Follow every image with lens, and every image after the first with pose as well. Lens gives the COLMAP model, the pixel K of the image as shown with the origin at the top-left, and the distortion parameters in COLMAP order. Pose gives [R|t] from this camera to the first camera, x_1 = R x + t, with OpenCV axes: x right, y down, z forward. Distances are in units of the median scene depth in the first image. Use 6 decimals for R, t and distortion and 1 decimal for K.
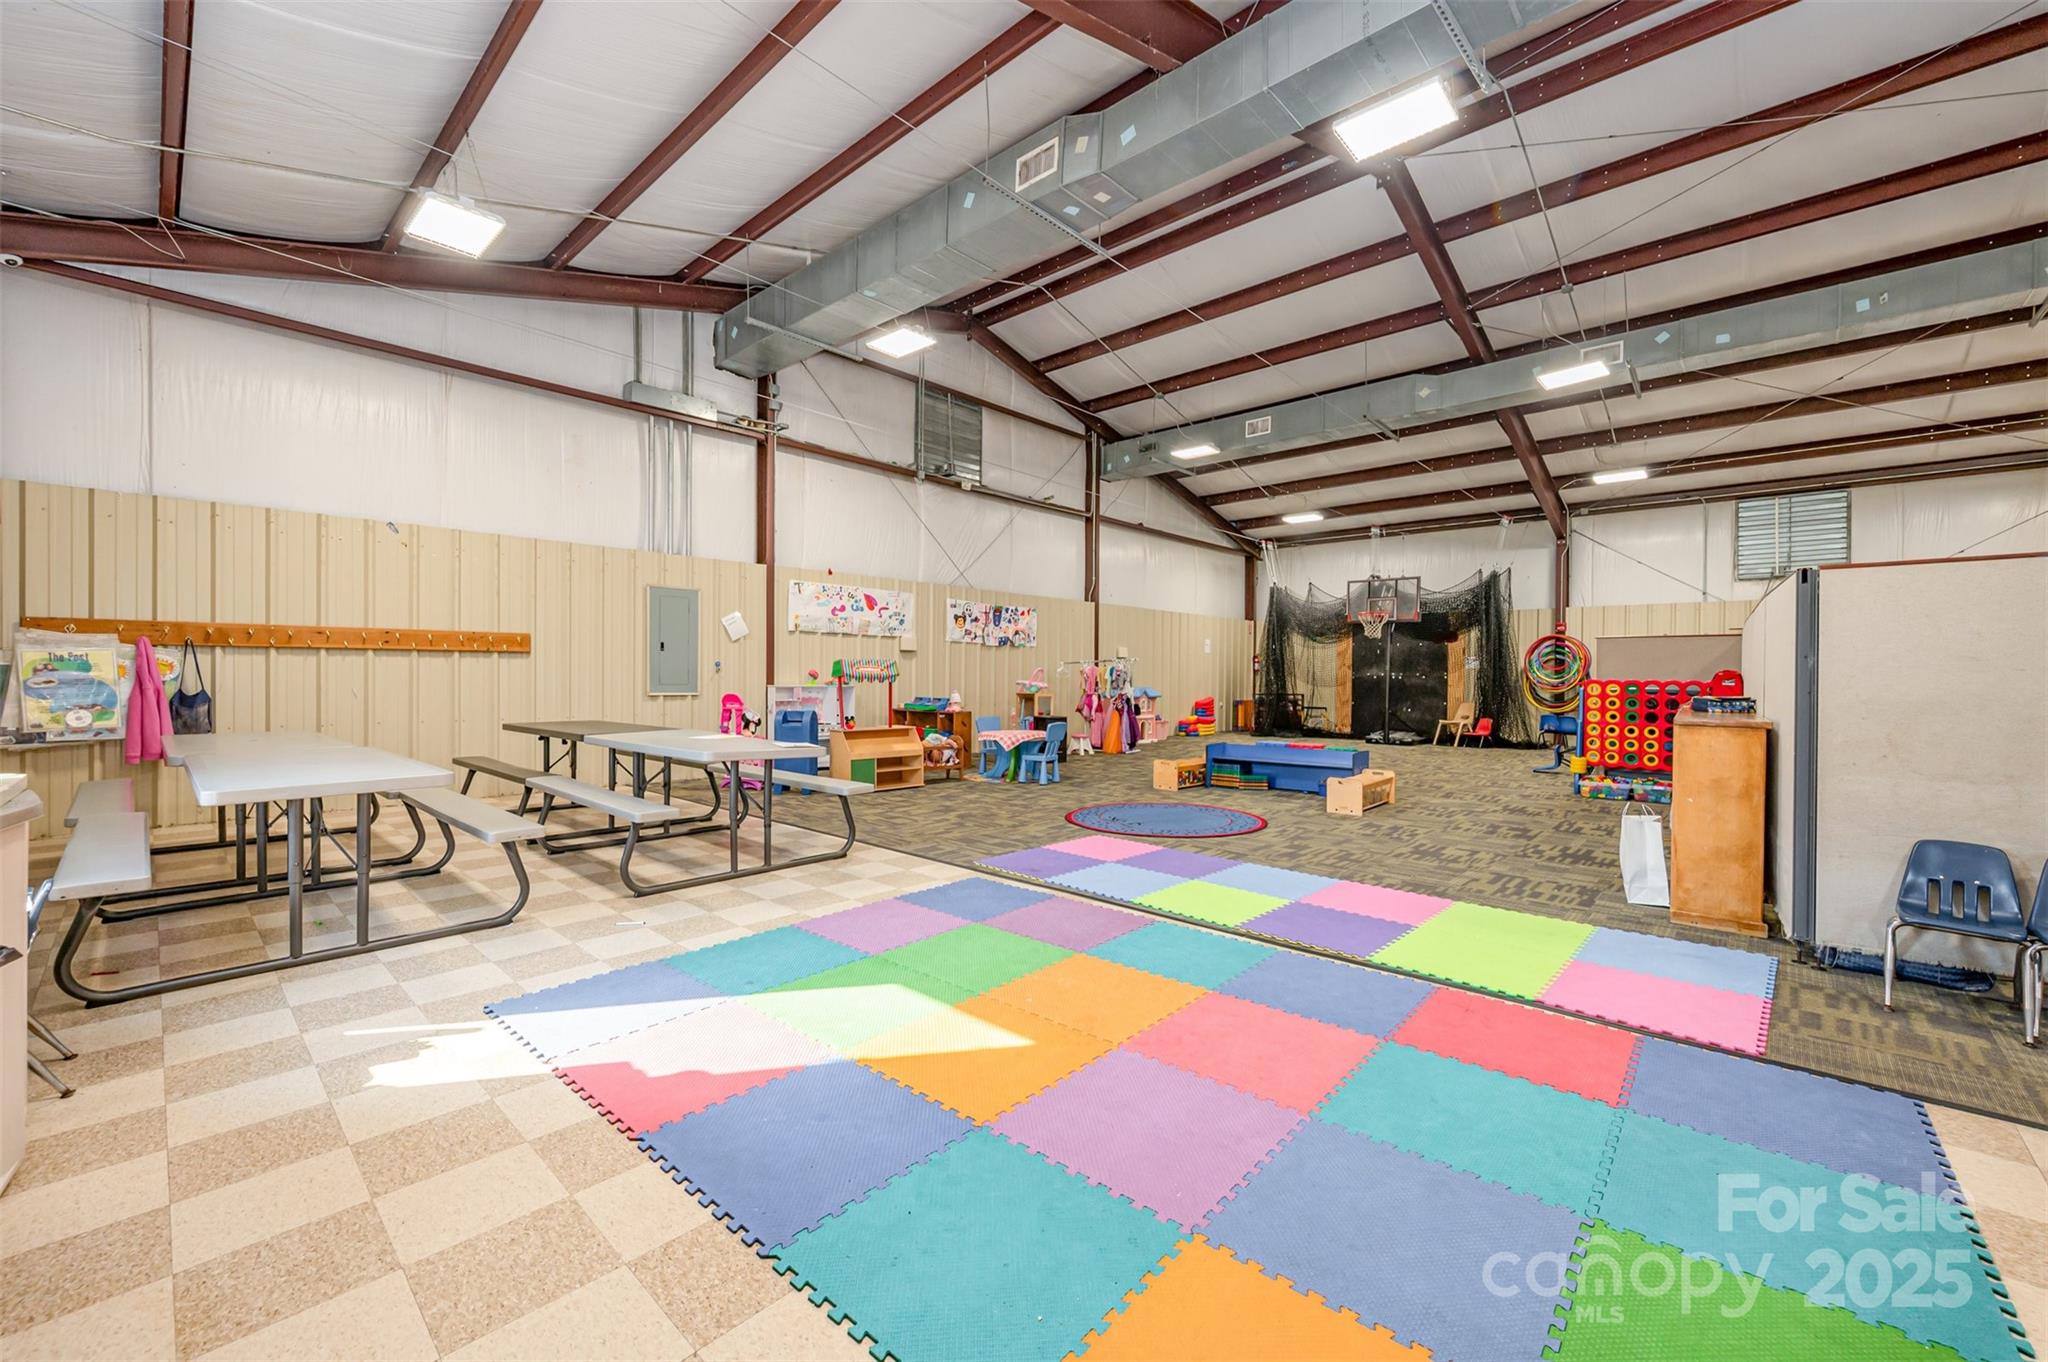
lens RADIAL K [[817.5, 0, 1021.7], [0, 817.5, 684.5], [0, 0, 1]] dist [-0.001019, -0.000011]
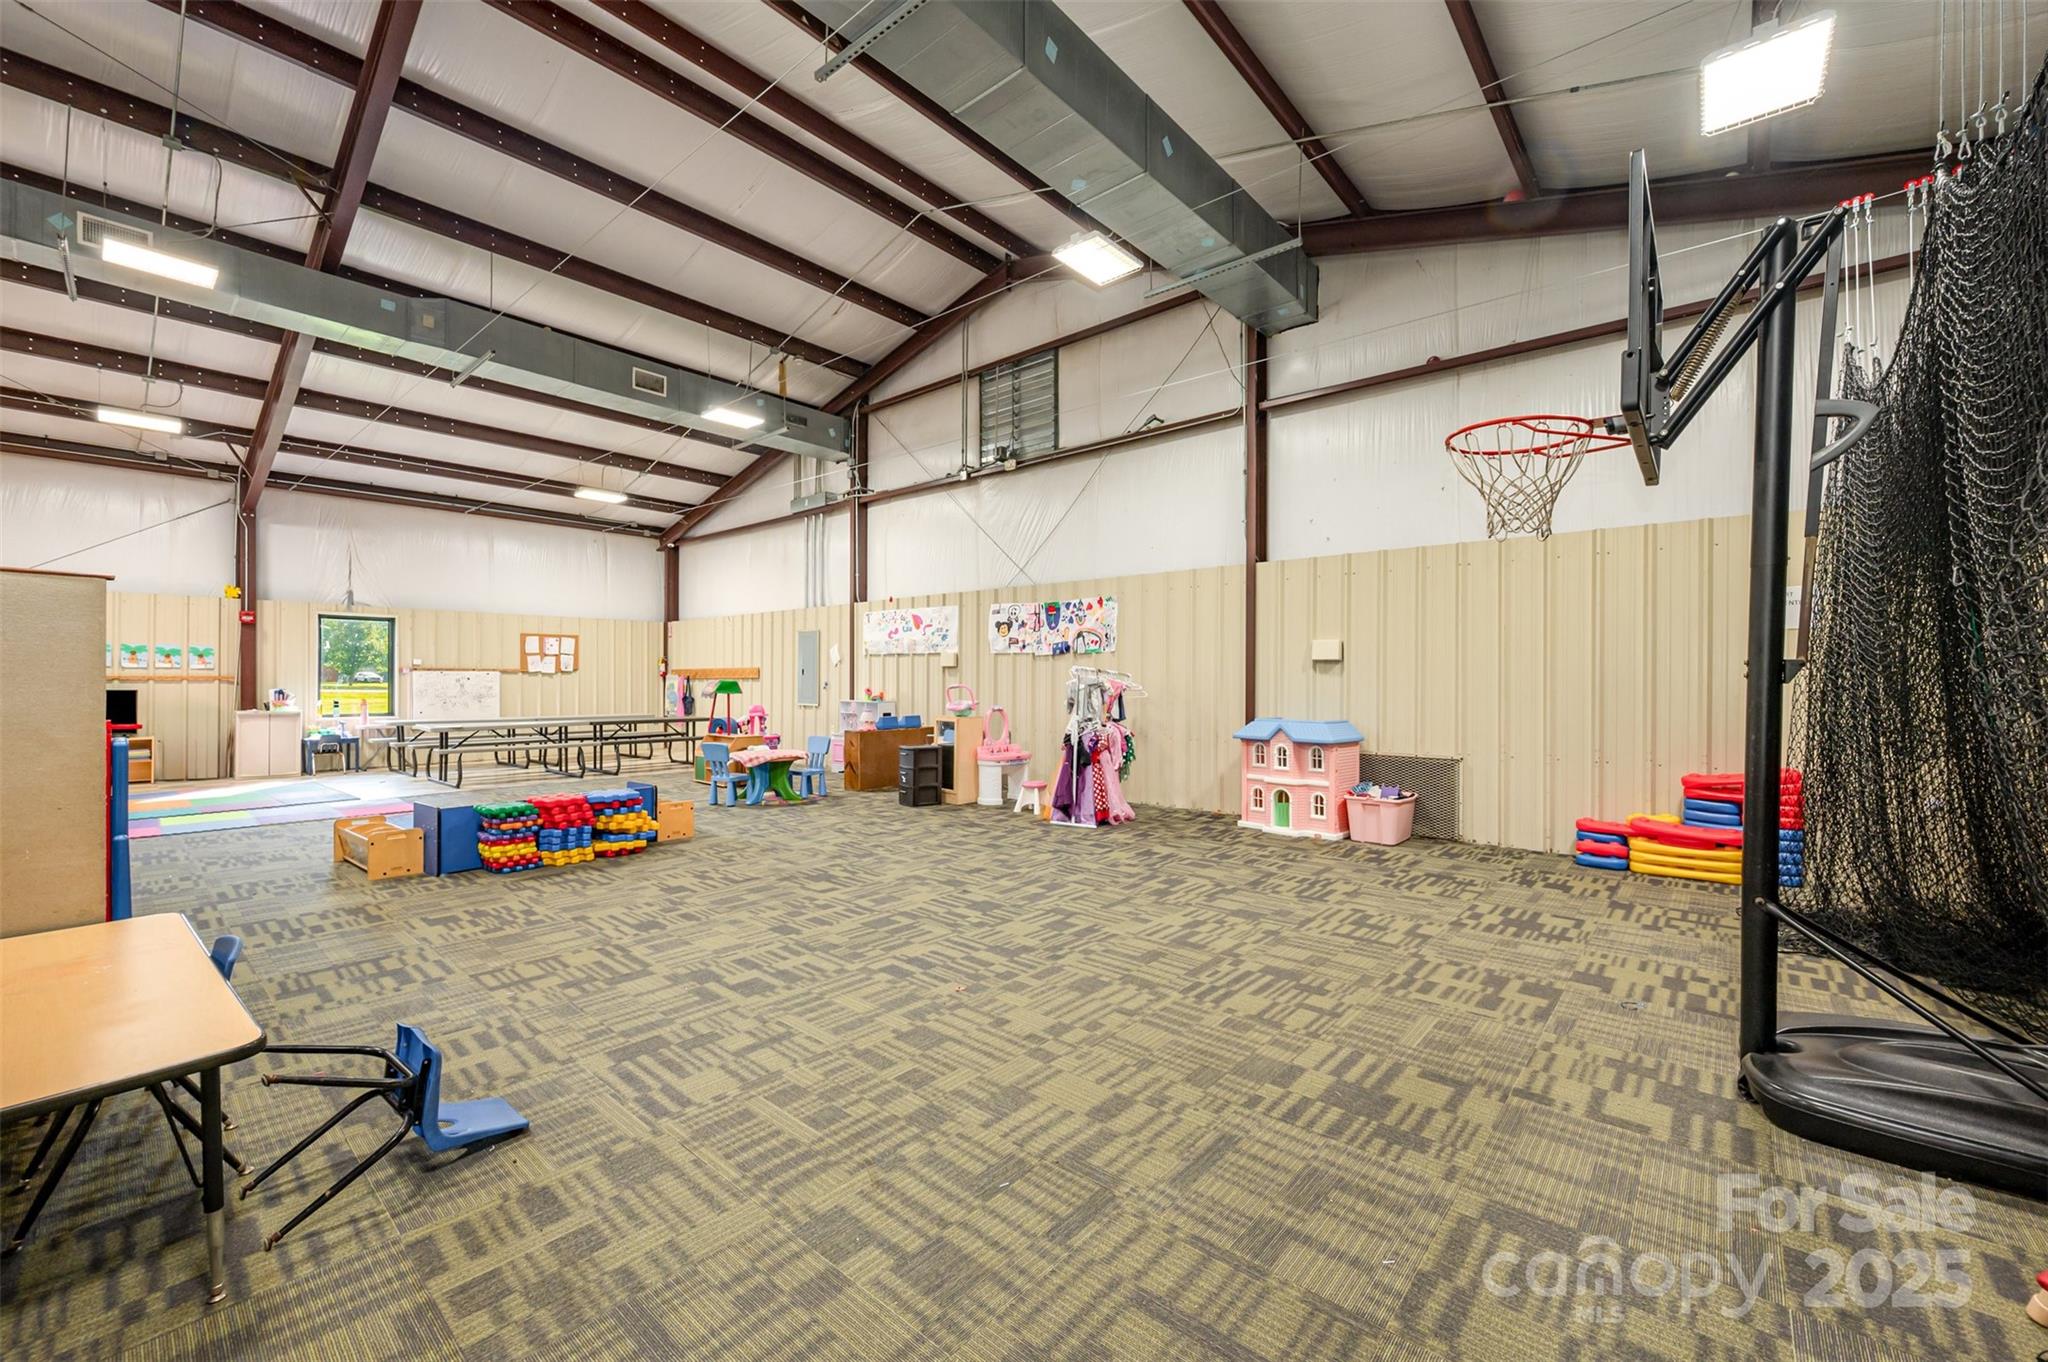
lens RADIAL K [[817.5, 0, 1021.2], [0, 817.5, 680.2], [0, 0, 1]] dist [-0.001019, -0.000011]
pose [[0.035450, 0.001153, -0.999371, 0.764307], [-0.000941, 0.999999, 0.001120, -0.024761], [0.999371, 0.000901, 0.035451, 0.977054]]
